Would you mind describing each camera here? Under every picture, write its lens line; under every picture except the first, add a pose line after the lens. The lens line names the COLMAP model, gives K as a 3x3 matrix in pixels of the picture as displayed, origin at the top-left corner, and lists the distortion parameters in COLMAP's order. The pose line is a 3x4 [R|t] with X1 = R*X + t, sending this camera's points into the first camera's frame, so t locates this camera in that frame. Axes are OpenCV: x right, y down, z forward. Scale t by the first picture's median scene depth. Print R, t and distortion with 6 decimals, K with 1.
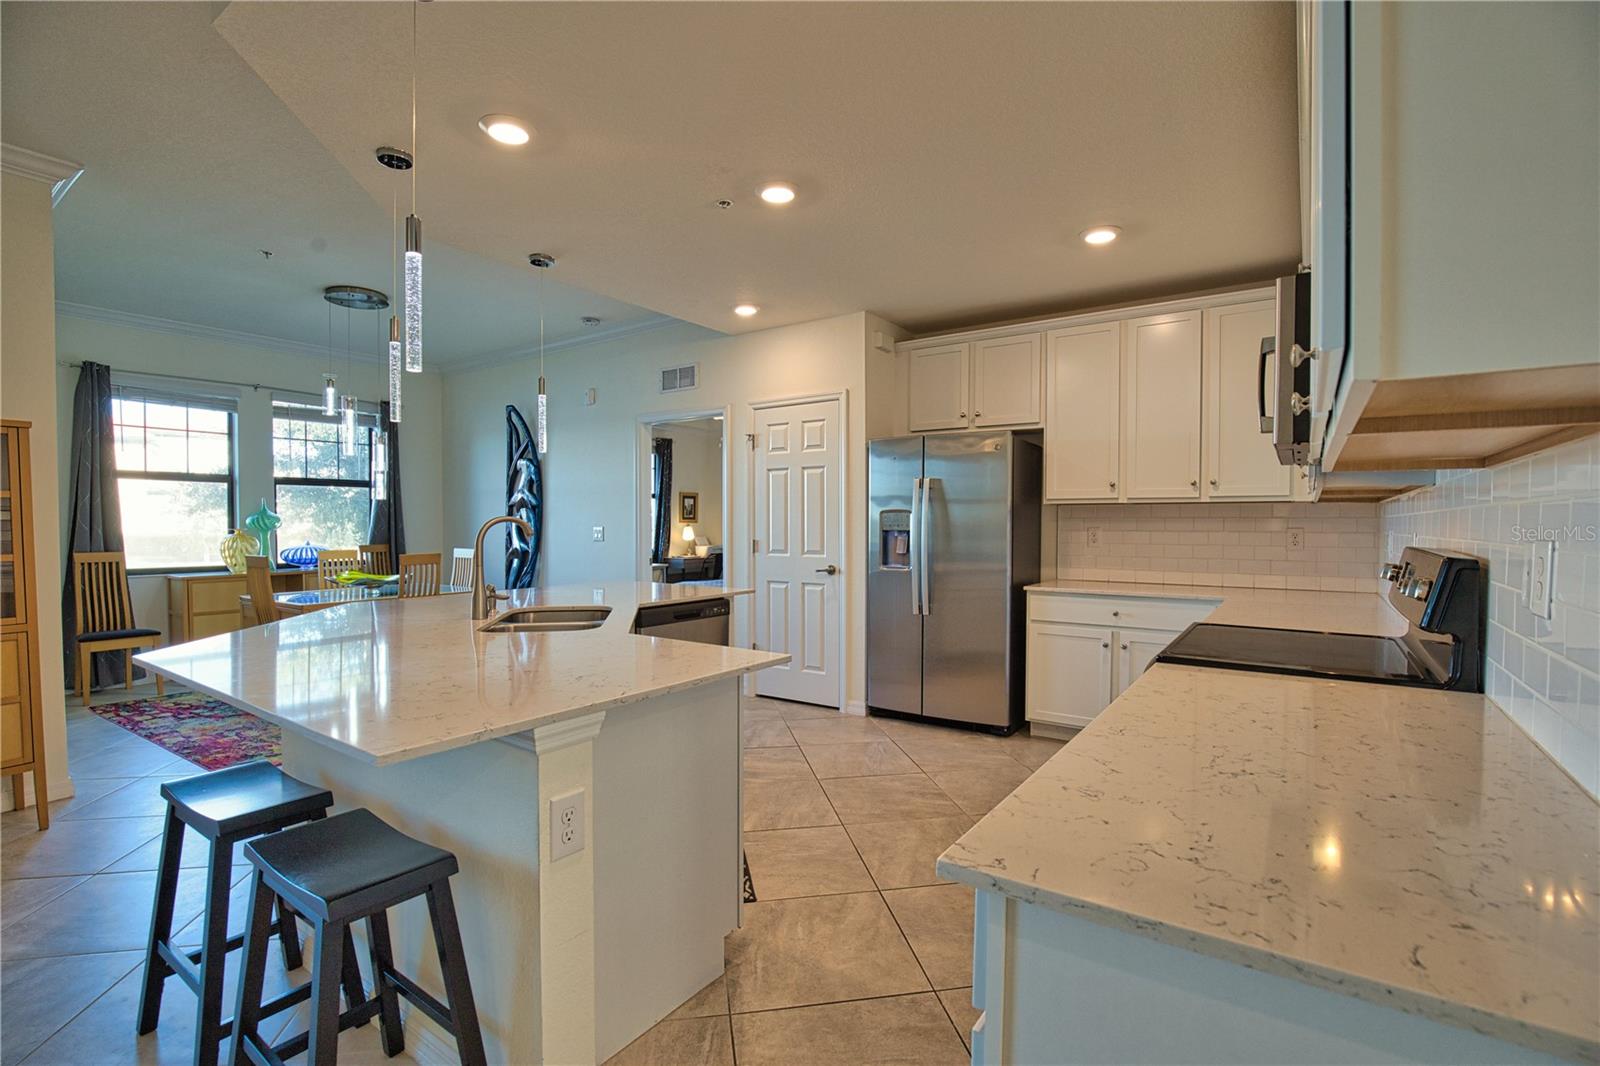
lens RADIAL K [[730.8, 0, 804.2], [0, 730.8, 545.5], [0, 0, 1]] dist [-0.035842, 0.007072]
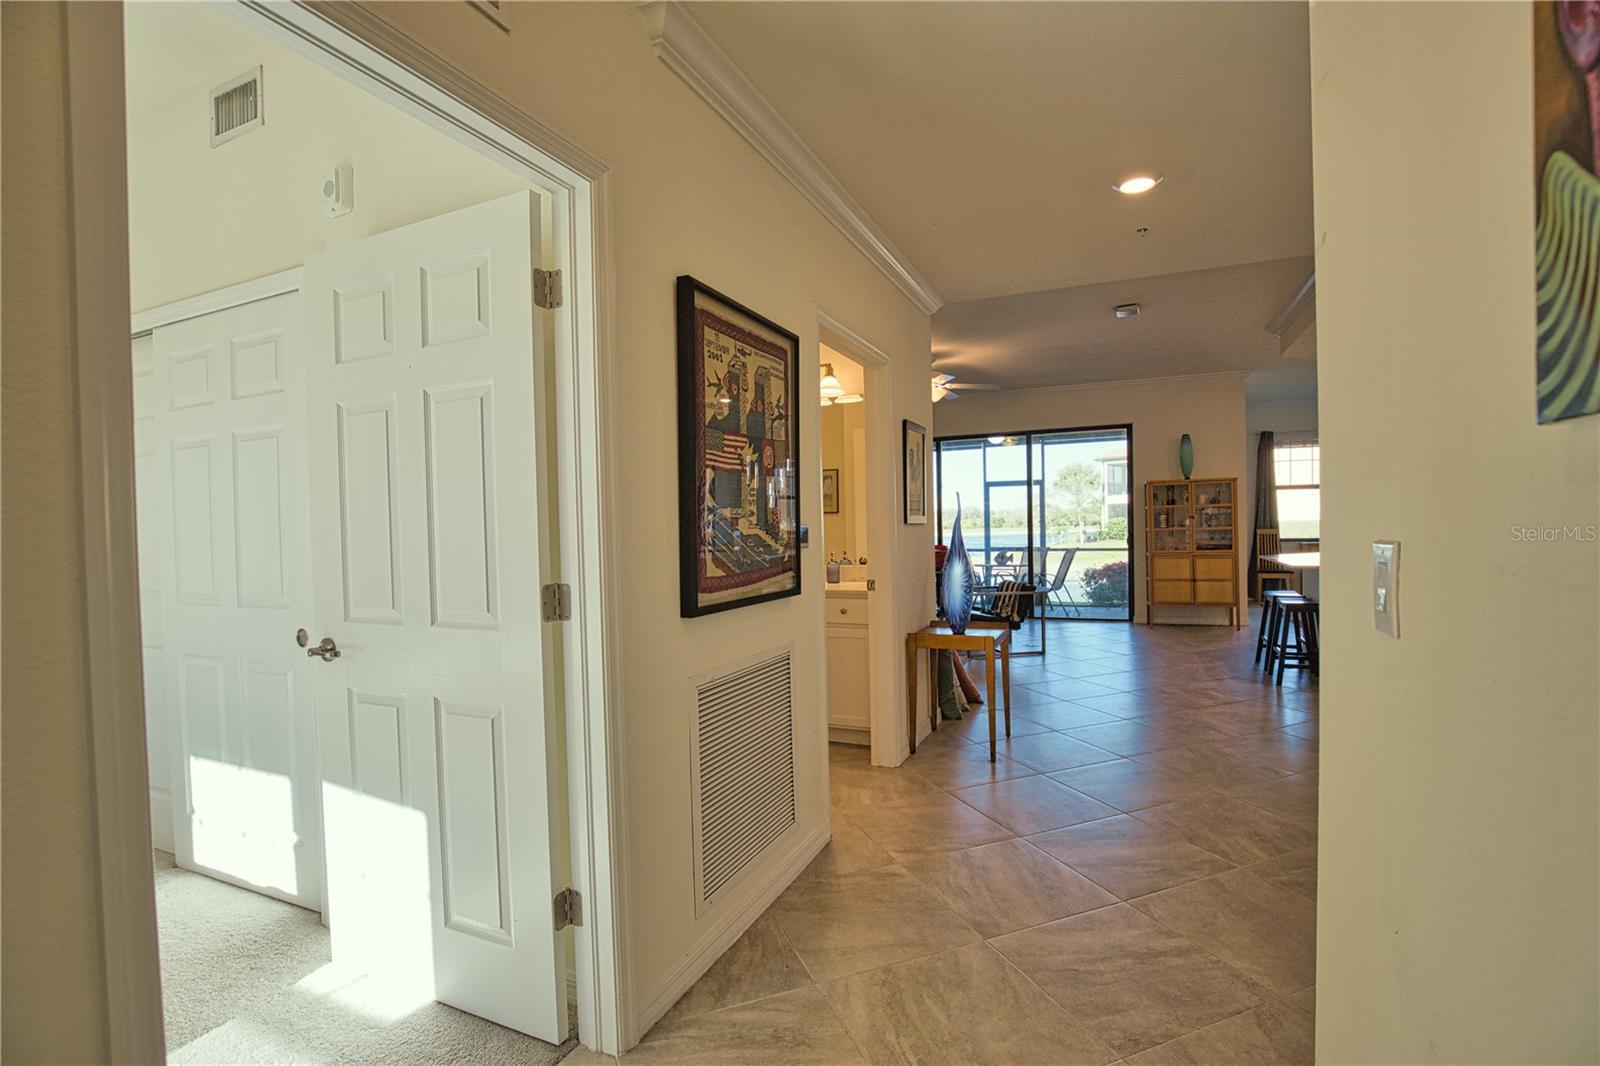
lens RADIAL K [[730.8, 0, 803.9], [0, 730.8, 534.6], [0, 0, 1]] dist [-0.035842, 0.007072]
pose [[0.192017, 0.010722, -0.981333, 0.696909], [-0.008944, 0.999918, 0.009175, 0.017750], [0.981351, 0.007015, 0.192097, -0.620877]]
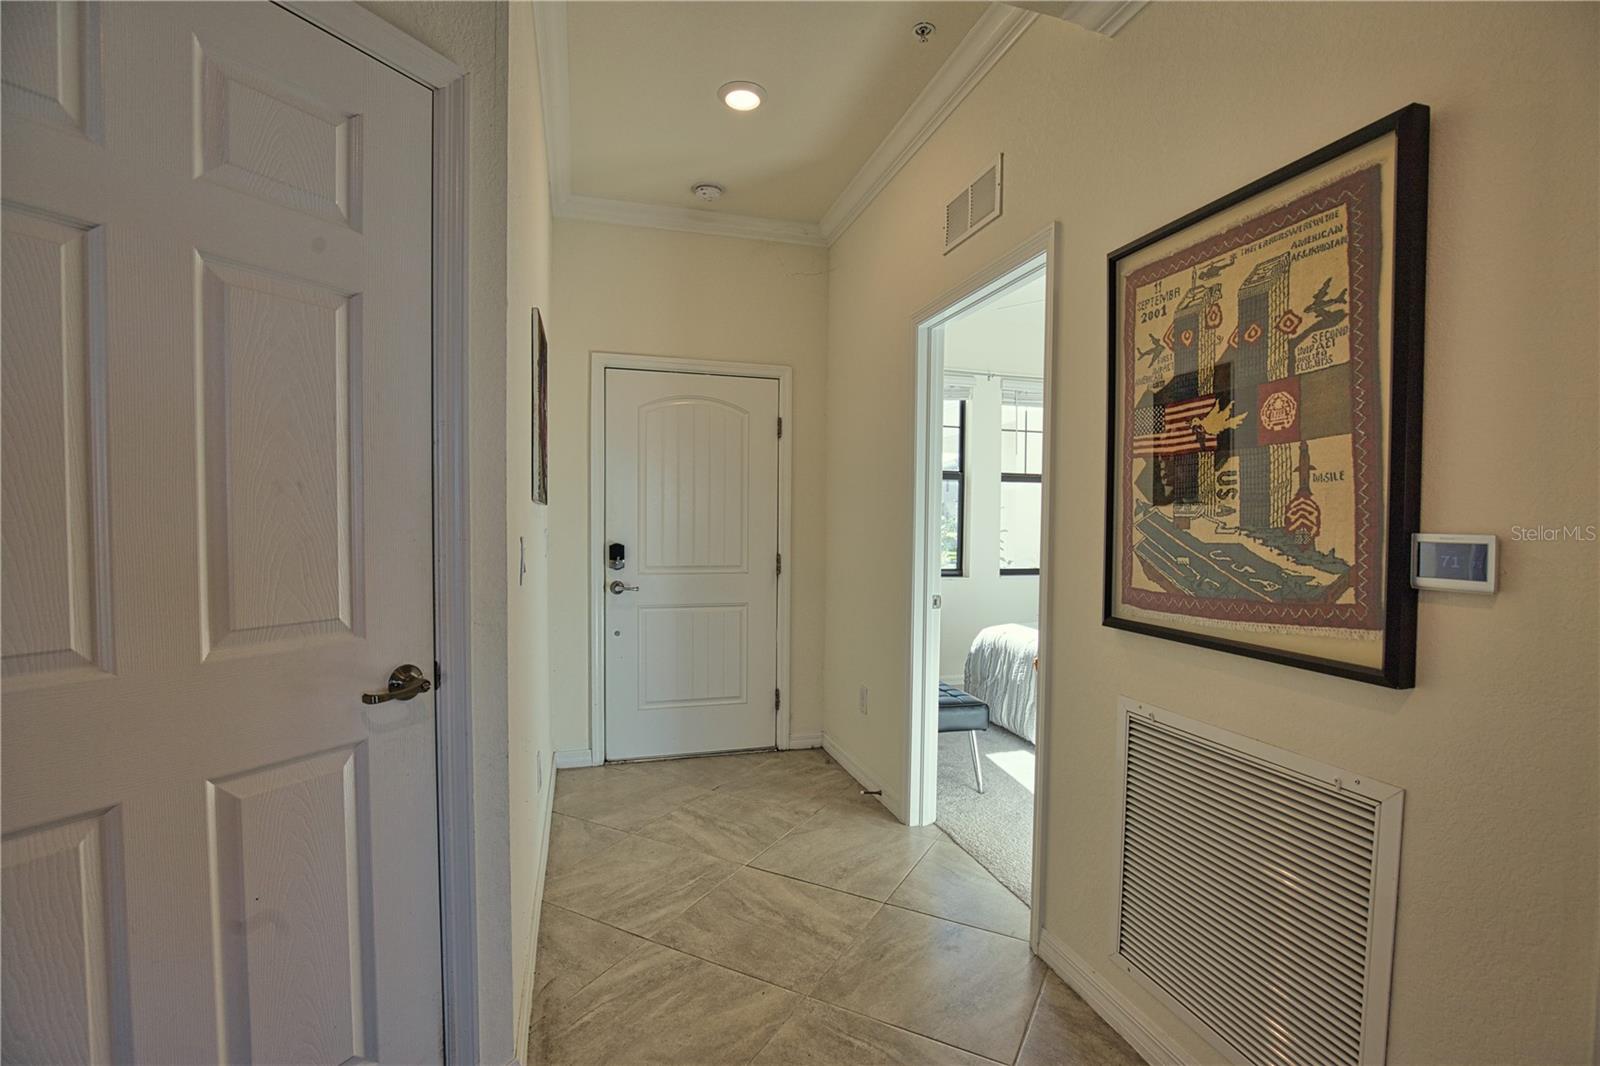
lens RADIAL K [[730.8, 0, 811.3], [0, 730.8, 536.4], [0, 0, 1]] dist [-0.035842, 0.007072]
pose [[-0.788975, -0.019969, 0.614101, 0.221096], [0.010672, 0.998876, 0.046192, 0.004685], [-0.614332, 0.042998, -0.787875, -0.251782]]
